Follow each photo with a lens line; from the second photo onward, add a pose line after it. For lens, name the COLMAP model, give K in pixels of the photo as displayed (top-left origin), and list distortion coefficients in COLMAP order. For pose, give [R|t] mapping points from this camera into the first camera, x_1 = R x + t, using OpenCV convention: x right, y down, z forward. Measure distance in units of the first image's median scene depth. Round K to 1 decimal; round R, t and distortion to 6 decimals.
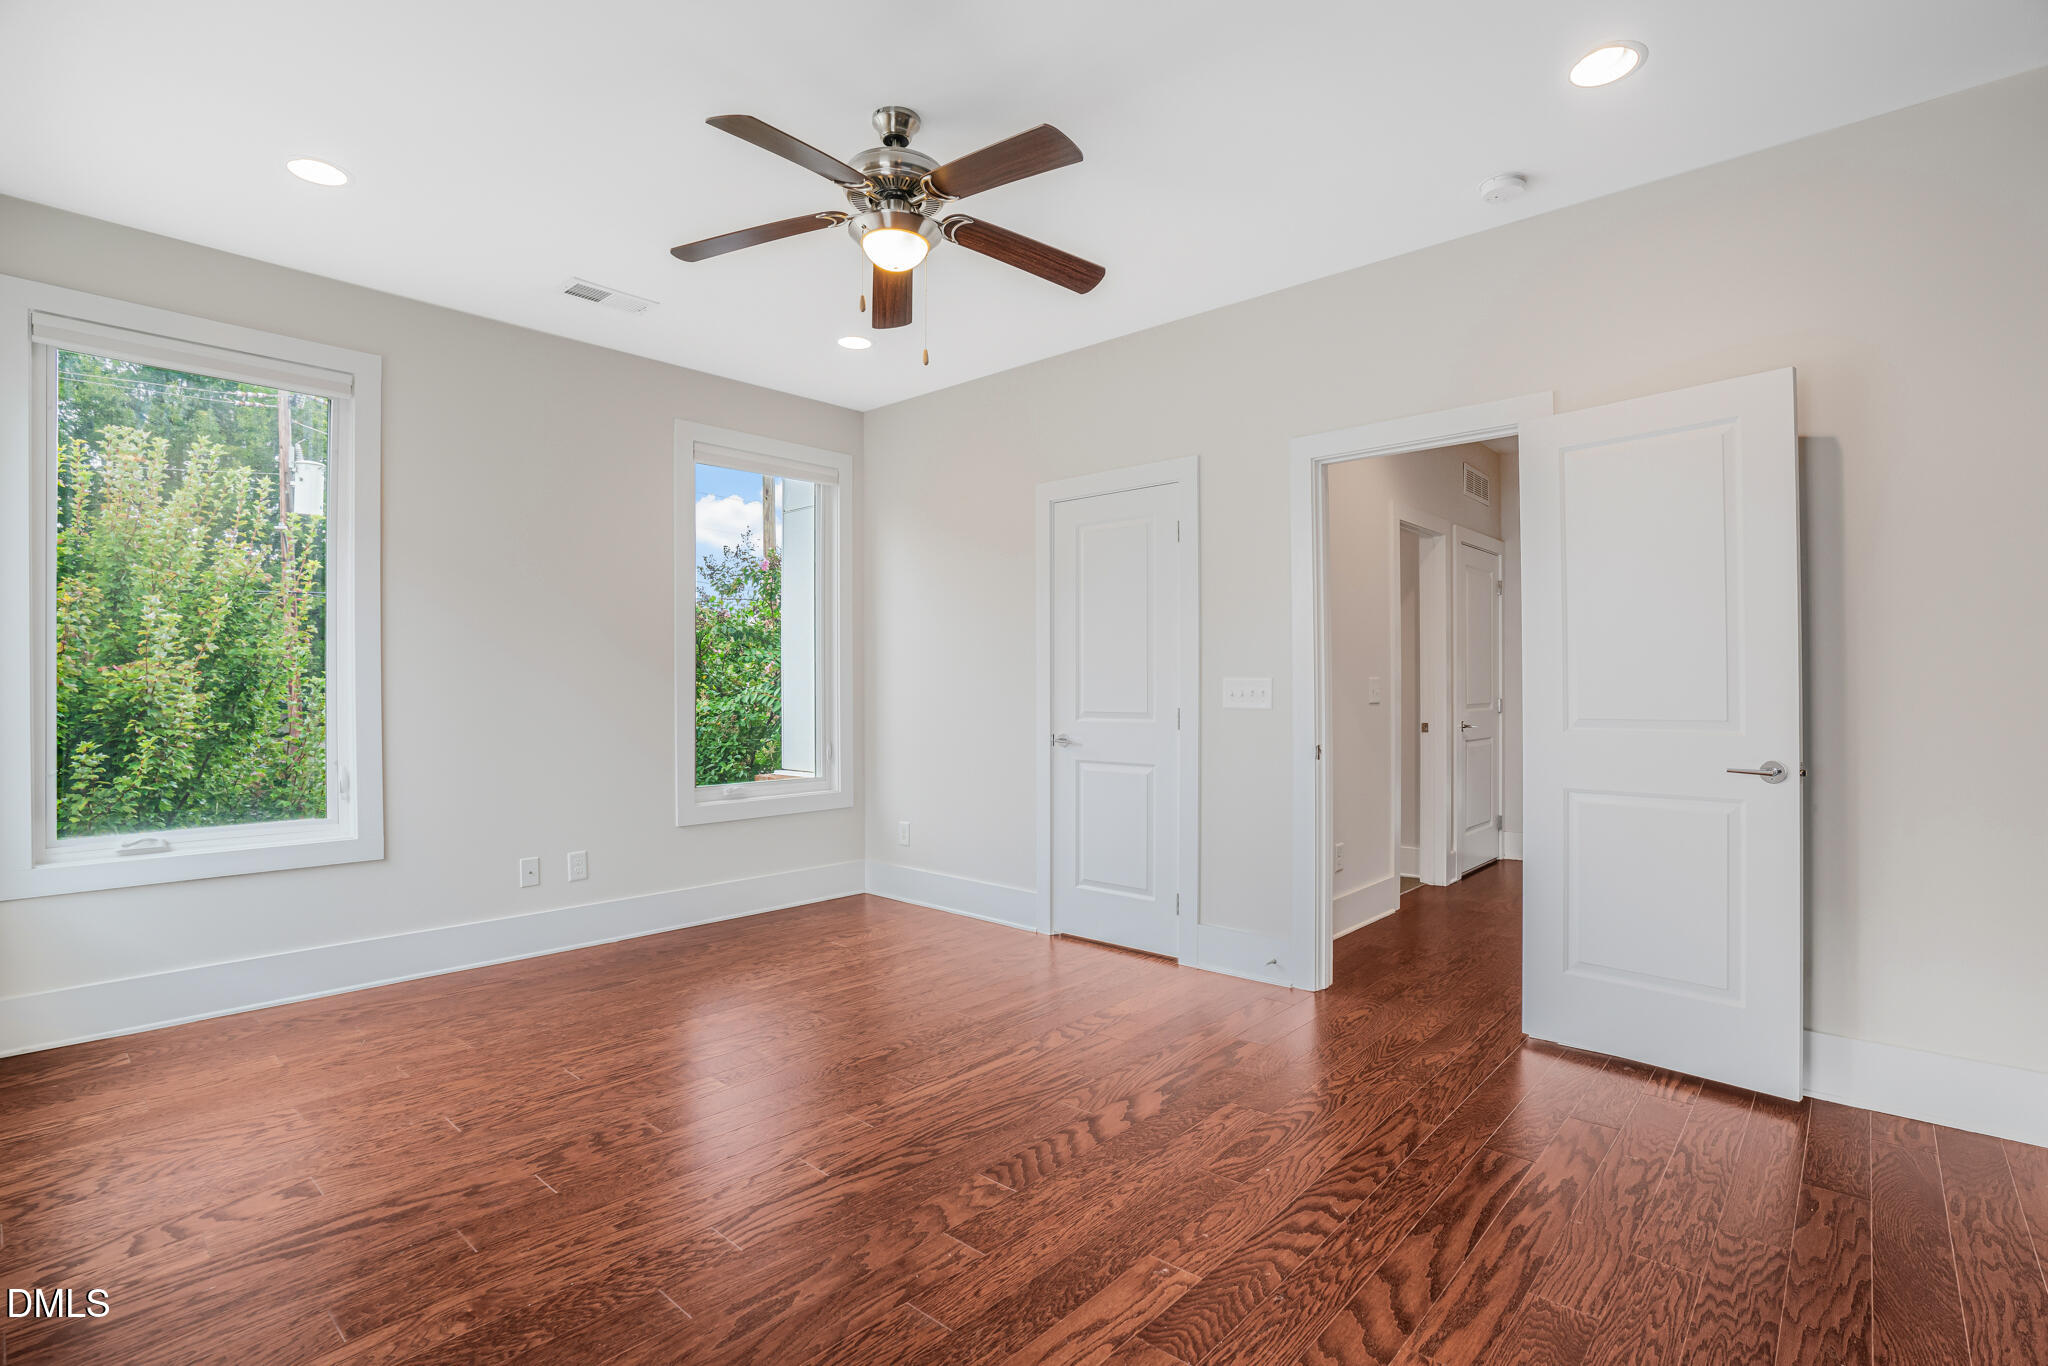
lens RADIAL K [[972.1, 0, 1015.7], [0, 972.1, 688.3], [0, 0, 1]] dist [-0.069505, 0.028070]
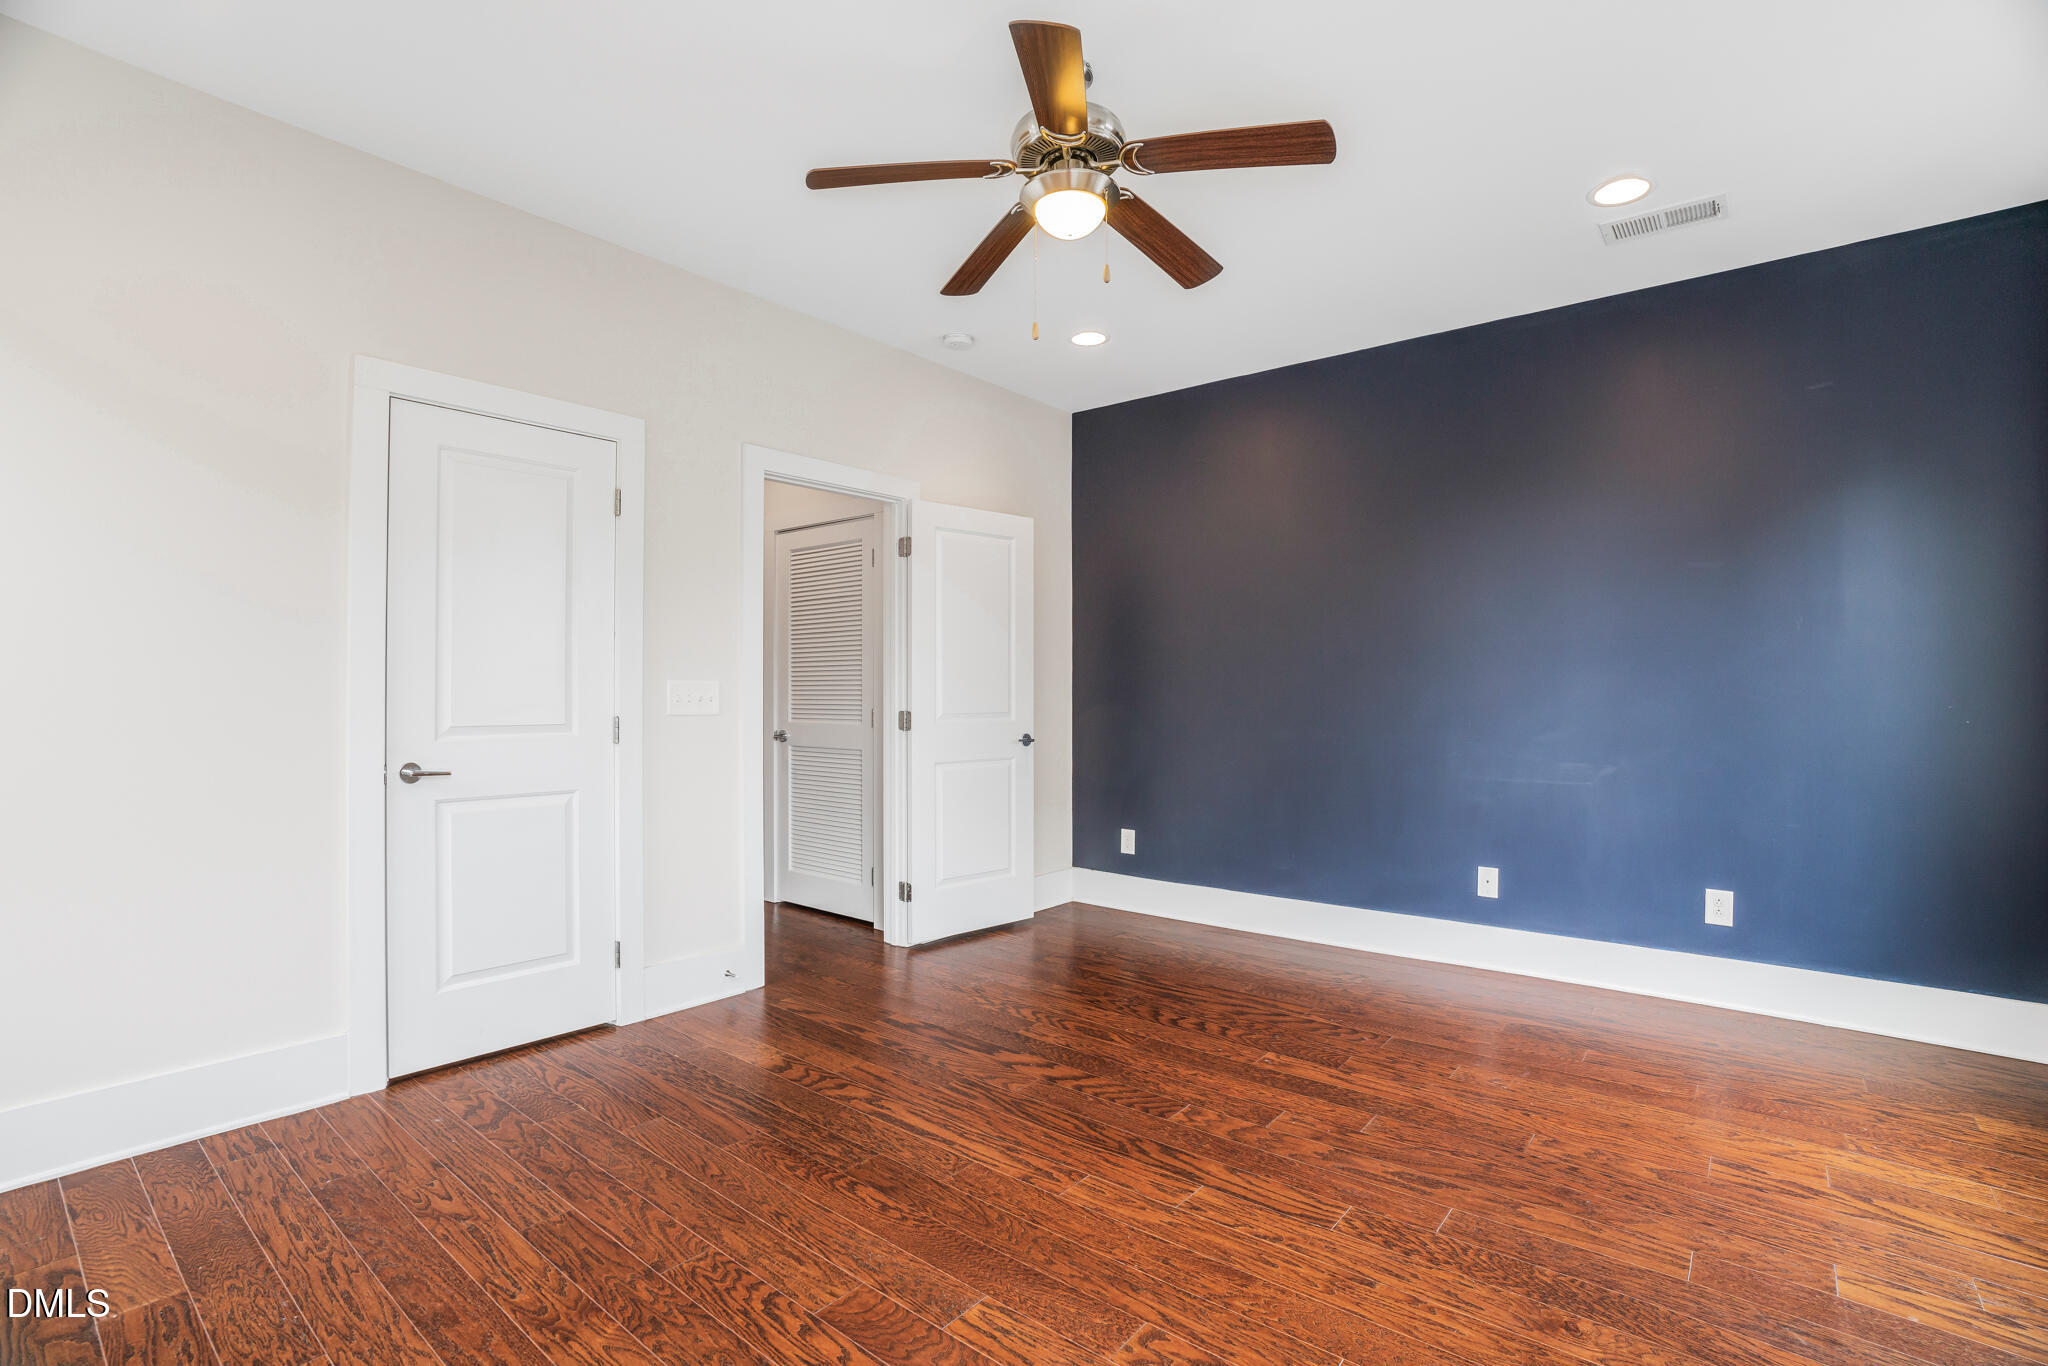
lens RADIAL K [[963.0, 0, 1018.9], [0, 963.0, 695.5], [0, 0, 1]] dist [-0.070744, 0.027481]
pose [[-0.058000, -0.001100, 0.998316, -1.030750], [-0.003805, 0.999992, 0.000880, -0.000084], [-0.998309, -0.003747, -0.058004, 1.104911]]
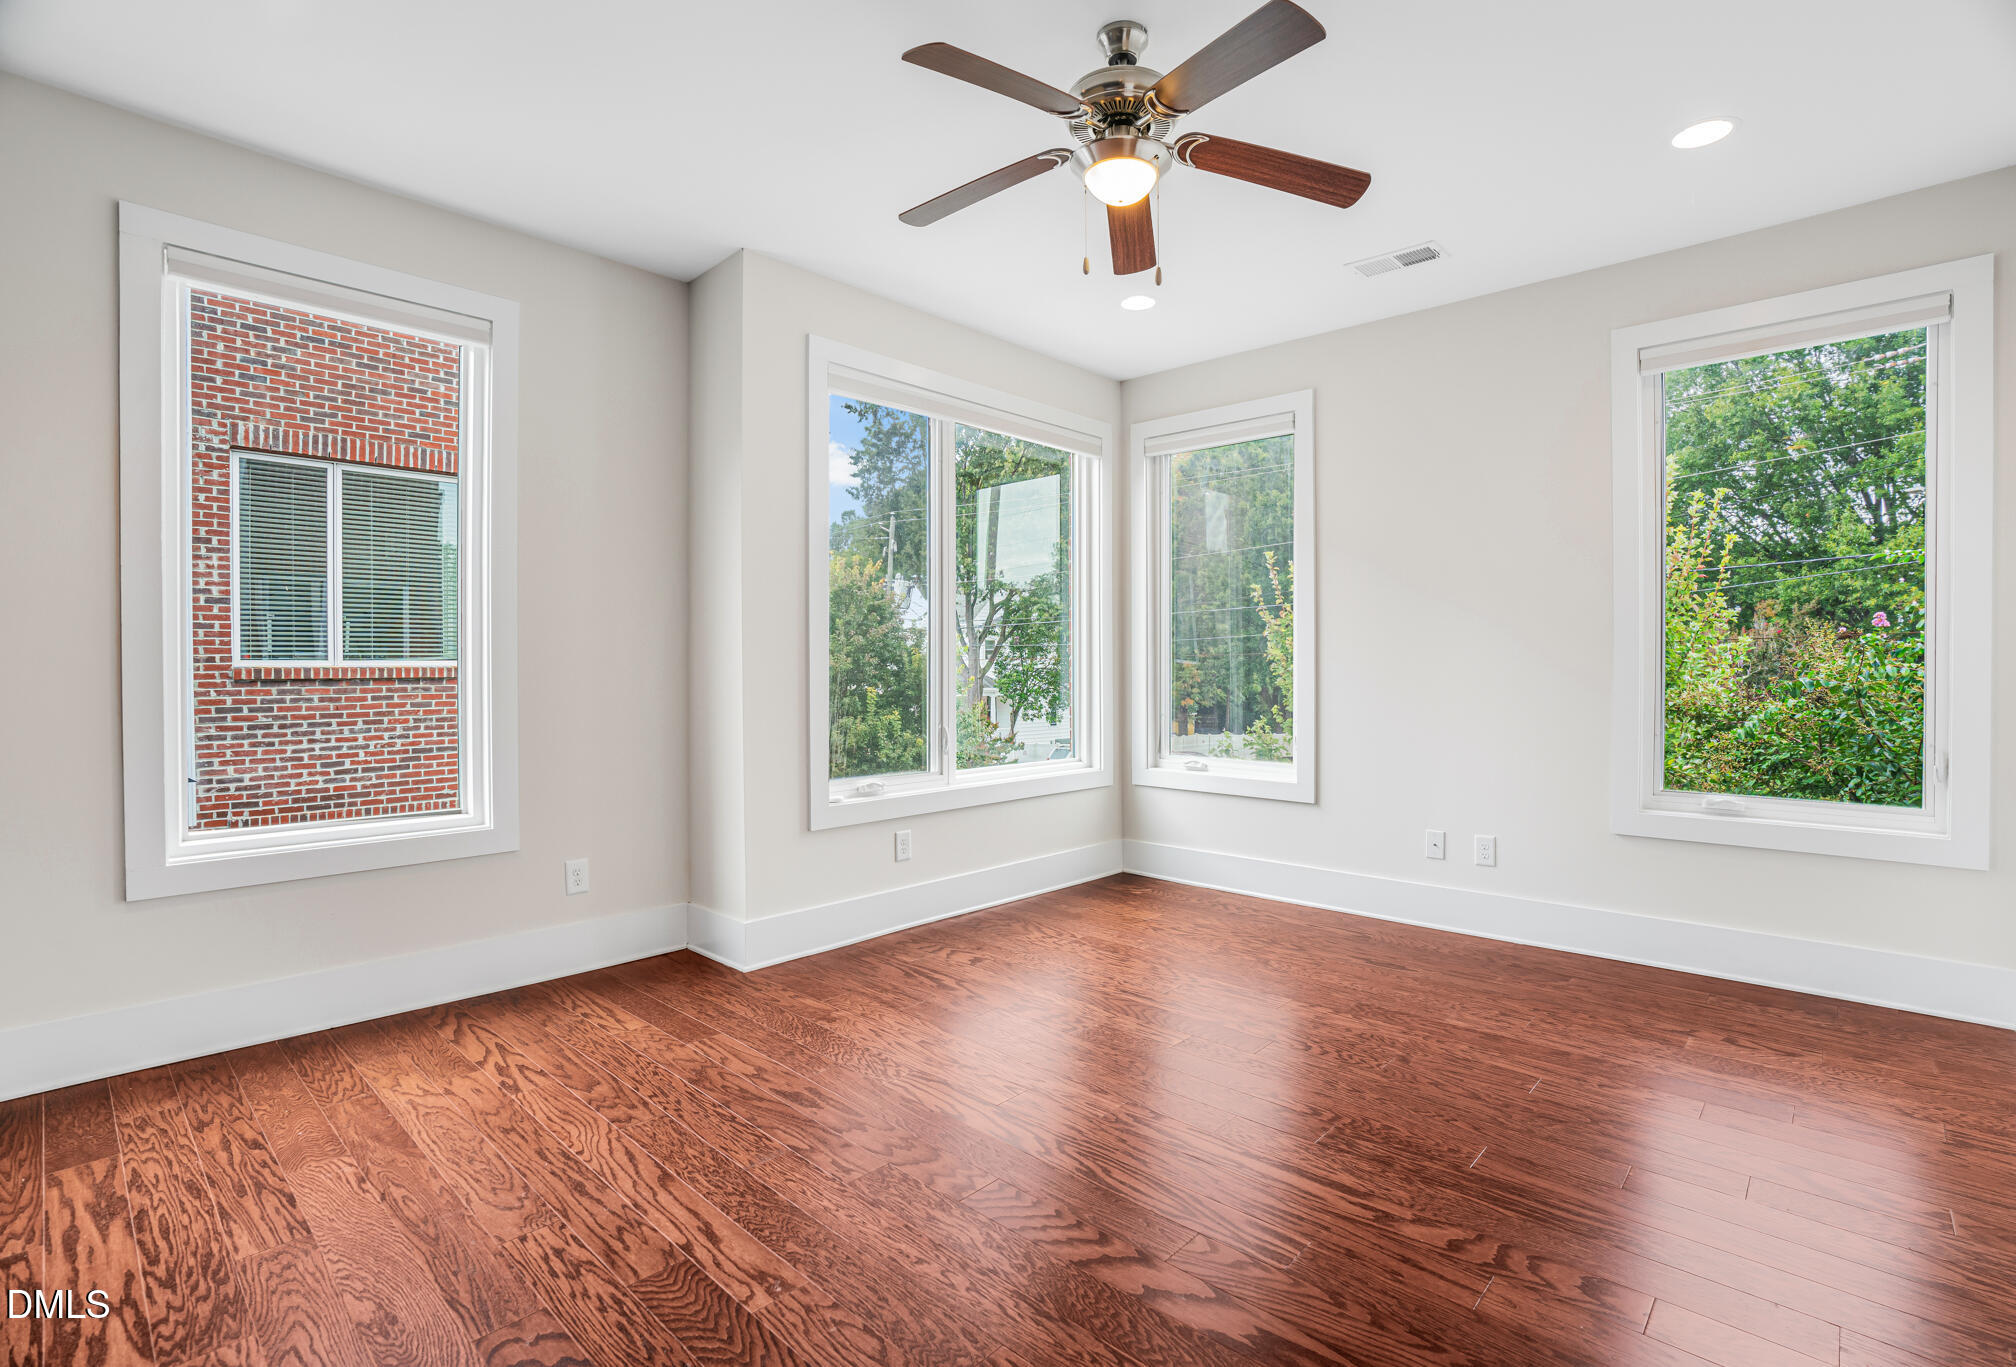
lens RADIAL K [[933.9, 0, 1008.0], [0, 933.9, 683.5], [0, 0, 1]] dist [-0.062855, 0.031141]
pose [[-0.005085, 0.023878, -0.999702, 0.761084], [0.001330, 0.999714, 0.023872, -0.003038], [0.999986, -0.001208, -0.005116, 0.901121]]
